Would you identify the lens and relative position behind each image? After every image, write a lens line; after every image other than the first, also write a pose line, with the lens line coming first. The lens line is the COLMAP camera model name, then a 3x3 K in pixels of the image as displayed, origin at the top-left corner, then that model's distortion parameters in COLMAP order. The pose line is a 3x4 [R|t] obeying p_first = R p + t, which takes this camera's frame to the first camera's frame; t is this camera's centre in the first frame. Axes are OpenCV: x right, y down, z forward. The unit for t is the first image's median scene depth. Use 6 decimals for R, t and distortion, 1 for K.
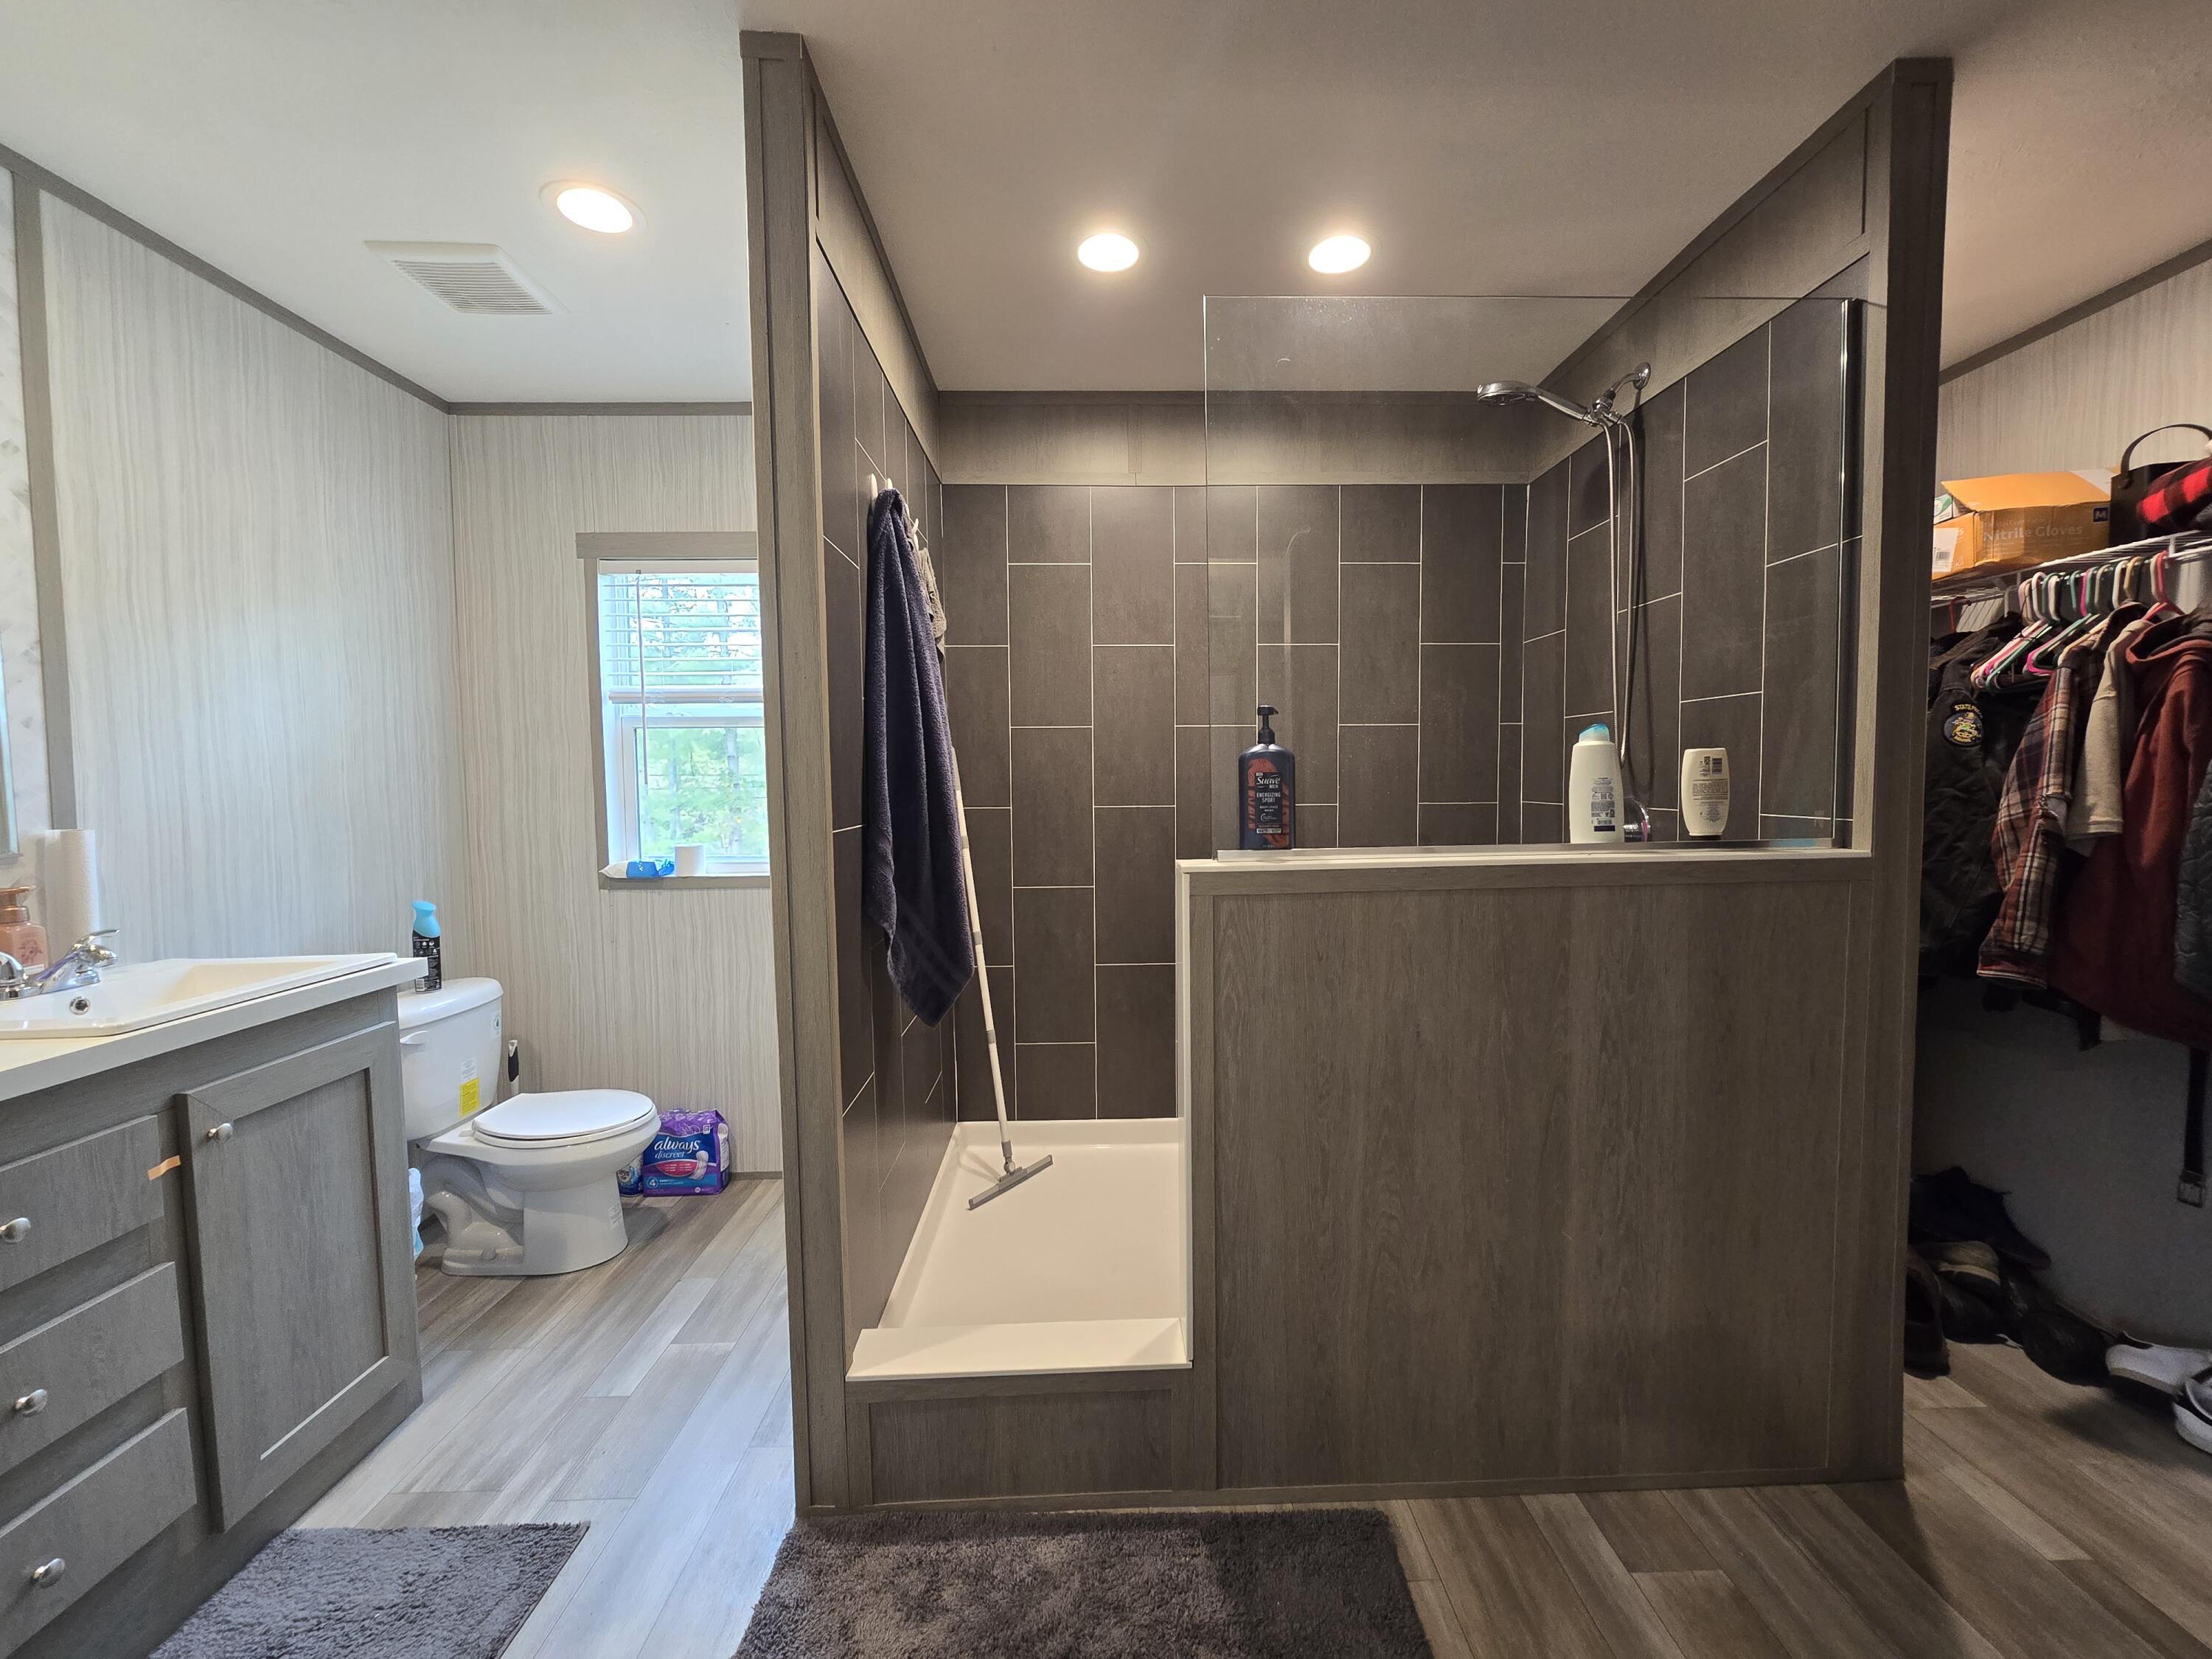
lens RADIAL K [[923.4, 0, 1121.8], [0, 923.4, 829.7], [0, 0, 1]] dist [-0.001315, 0.000294]
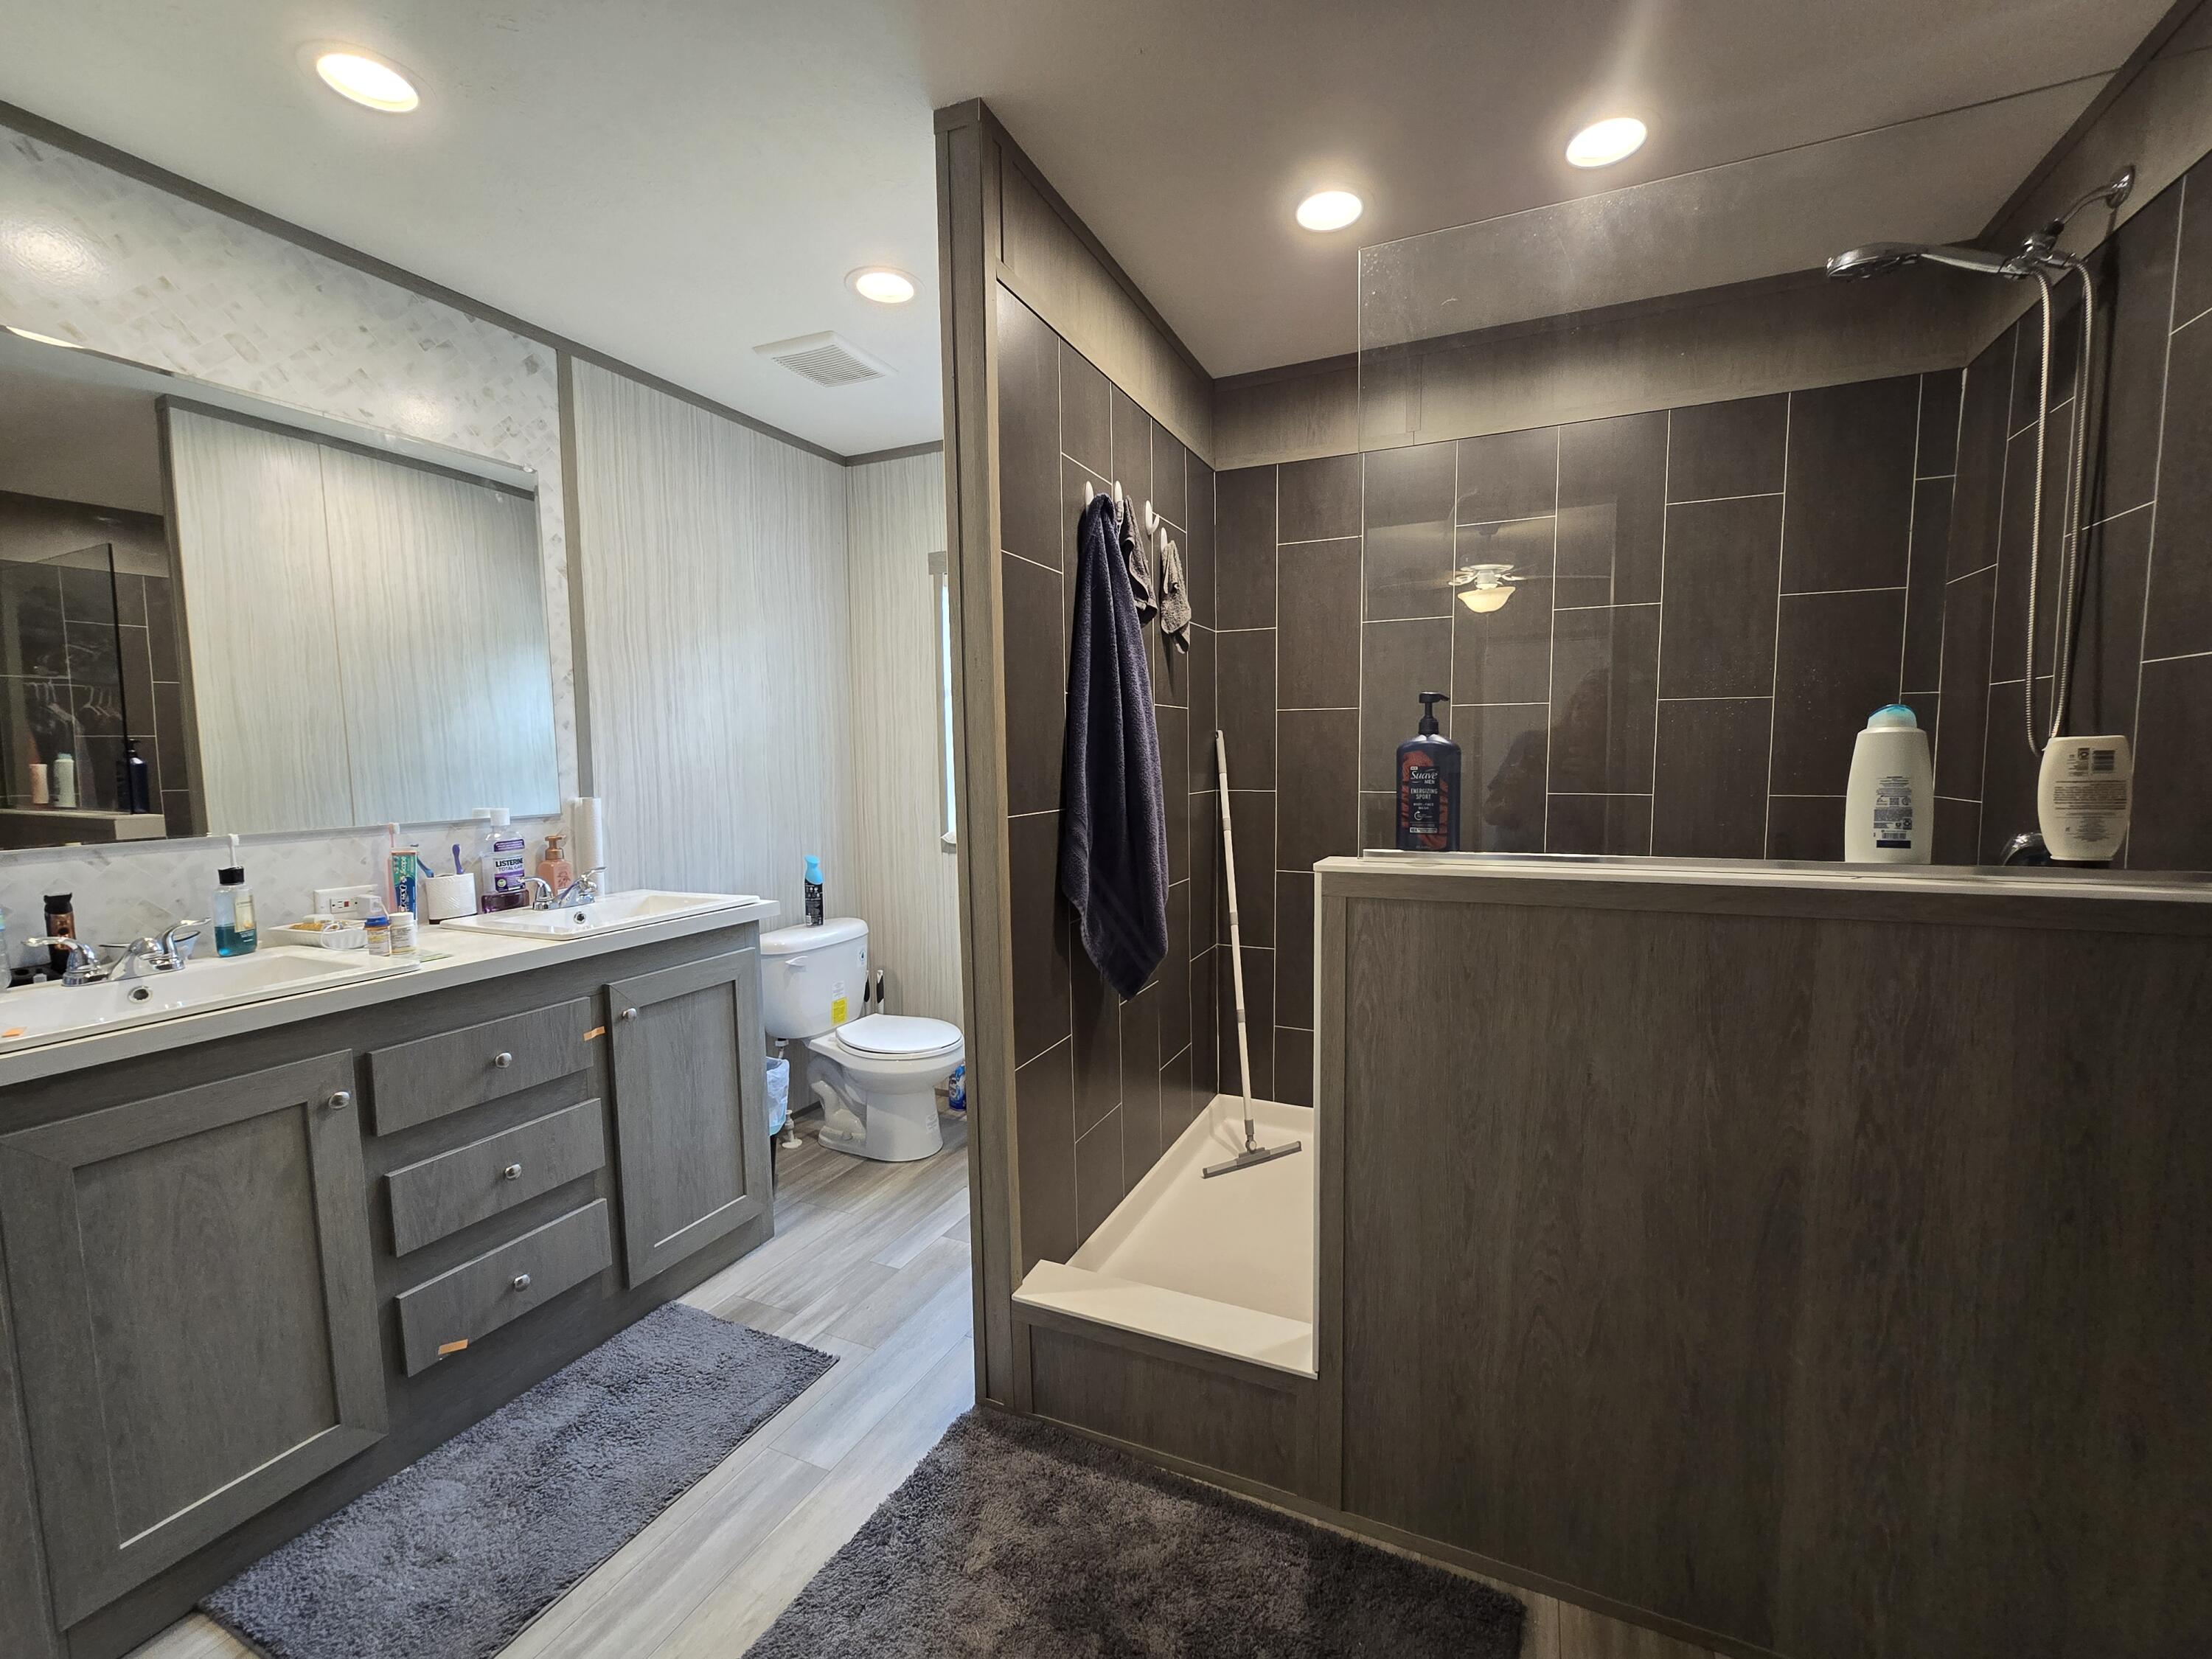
lens RADIAL K [[923.4, 0, 1118.8], [0, 923.4, 832.9], [0, 0, 1]] dist [-0.001315, 0.000294]
pose [[0.898522, 0.039333, -0.437163, 0.281225], [-0.023786, 0.998877, 0.040984, -0.025858], [0.438284, -0.026427, 0.898448, 0.049259]]
